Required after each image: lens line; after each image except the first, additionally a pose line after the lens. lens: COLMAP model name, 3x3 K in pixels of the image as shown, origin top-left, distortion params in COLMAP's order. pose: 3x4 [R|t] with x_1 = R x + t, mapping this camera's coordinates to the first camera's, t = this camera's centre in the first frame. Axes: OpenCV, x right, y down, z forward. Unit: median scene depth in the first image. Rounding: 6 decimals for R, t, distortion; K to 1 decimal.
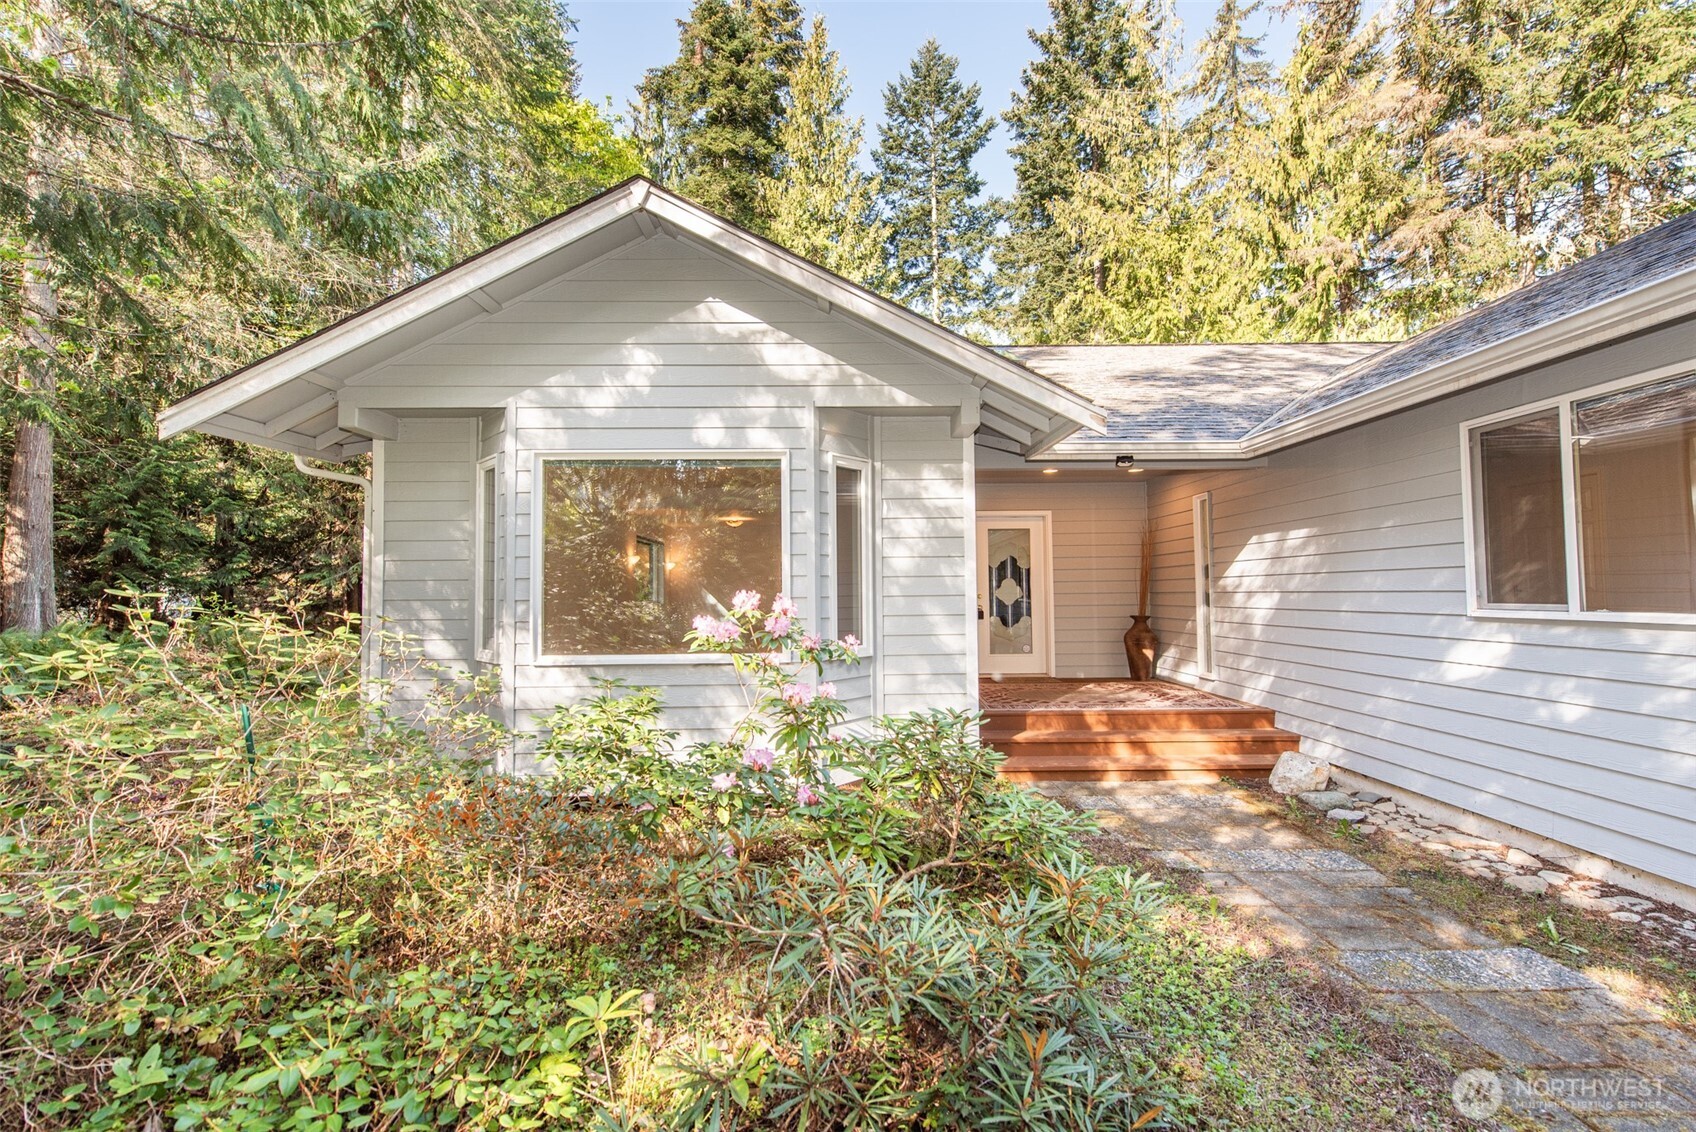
lens RADIAL K [[676.7, 0, 848.0], [0, 676.7, 566.0], [0, 0, 1]] dist [0.007290, -0.000057]
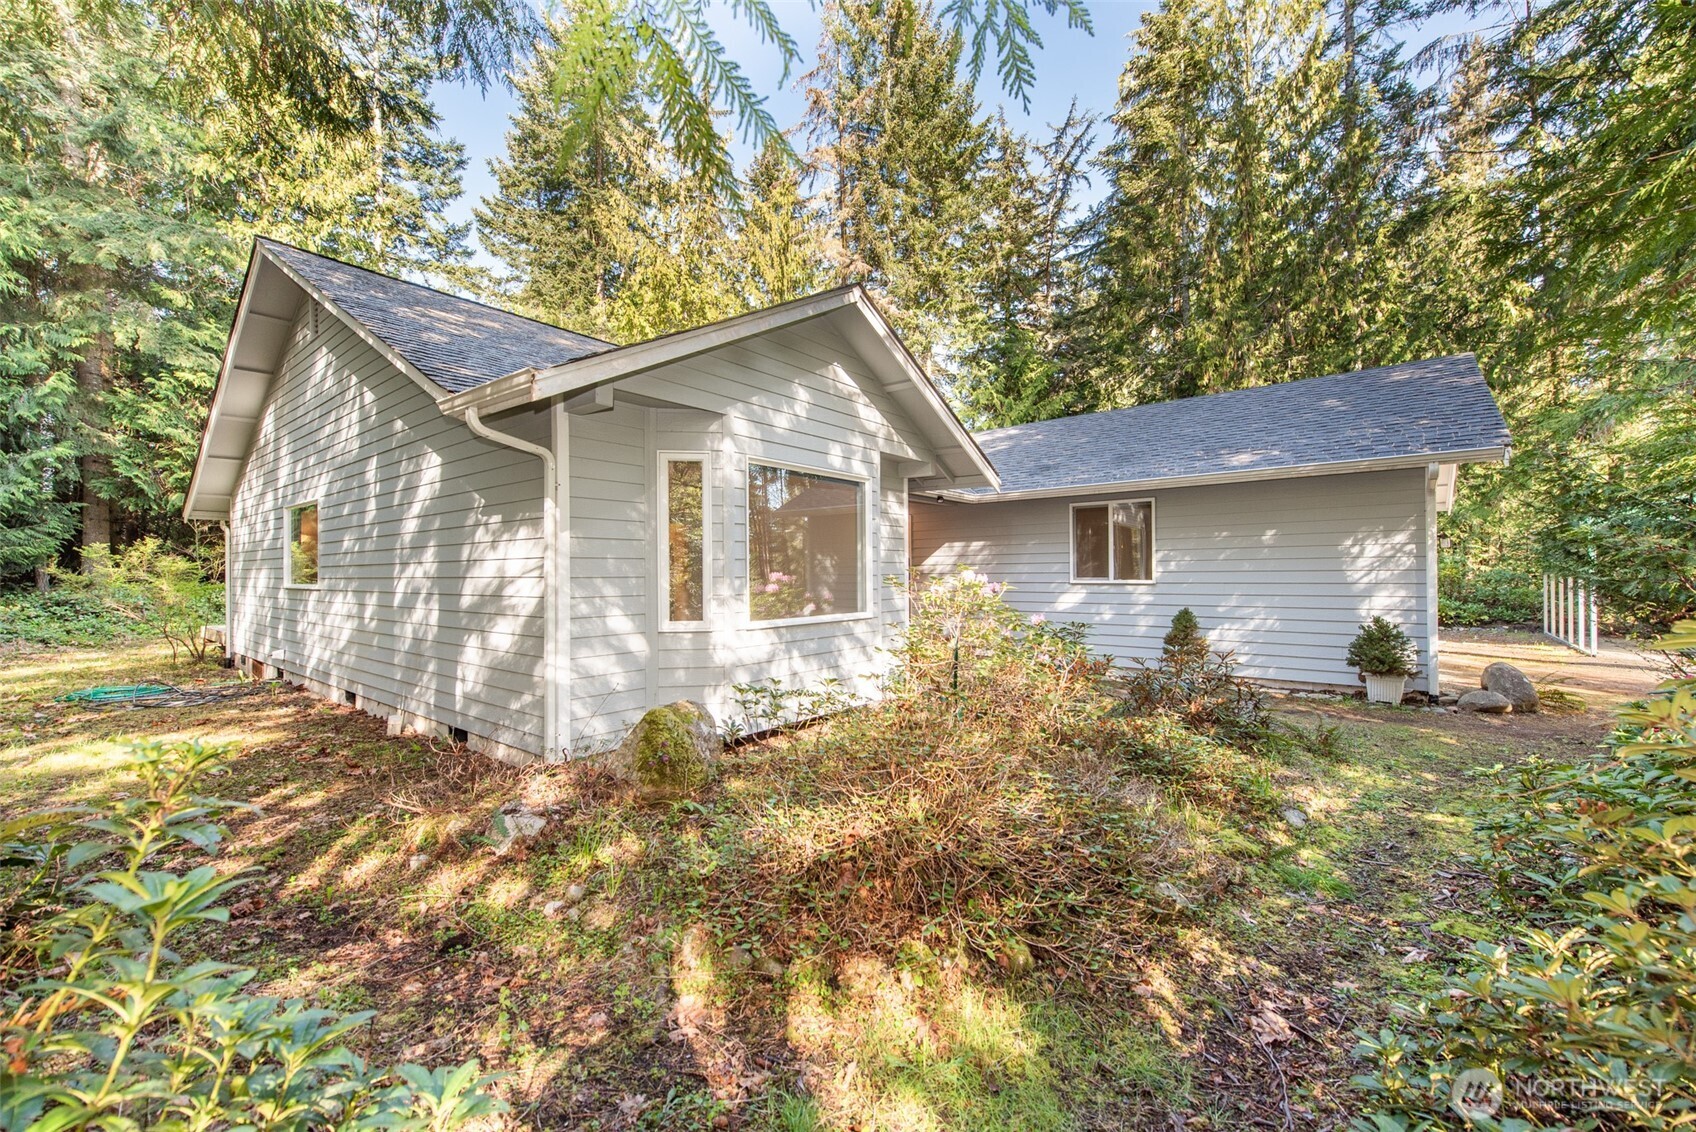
lens RADIAL K [[676.7, 0, 848.0], [0, 676.7, 566.0], [0, 0, 1]] dist [0.007290, -0.000057]
pose [[0.628519, 0.013406, 0.777678, -1.279562], [-0.028208, 0.999587, 0.005566, 0.019066], [-0.777282, -0.025435, 0.628638, 0.082167]]
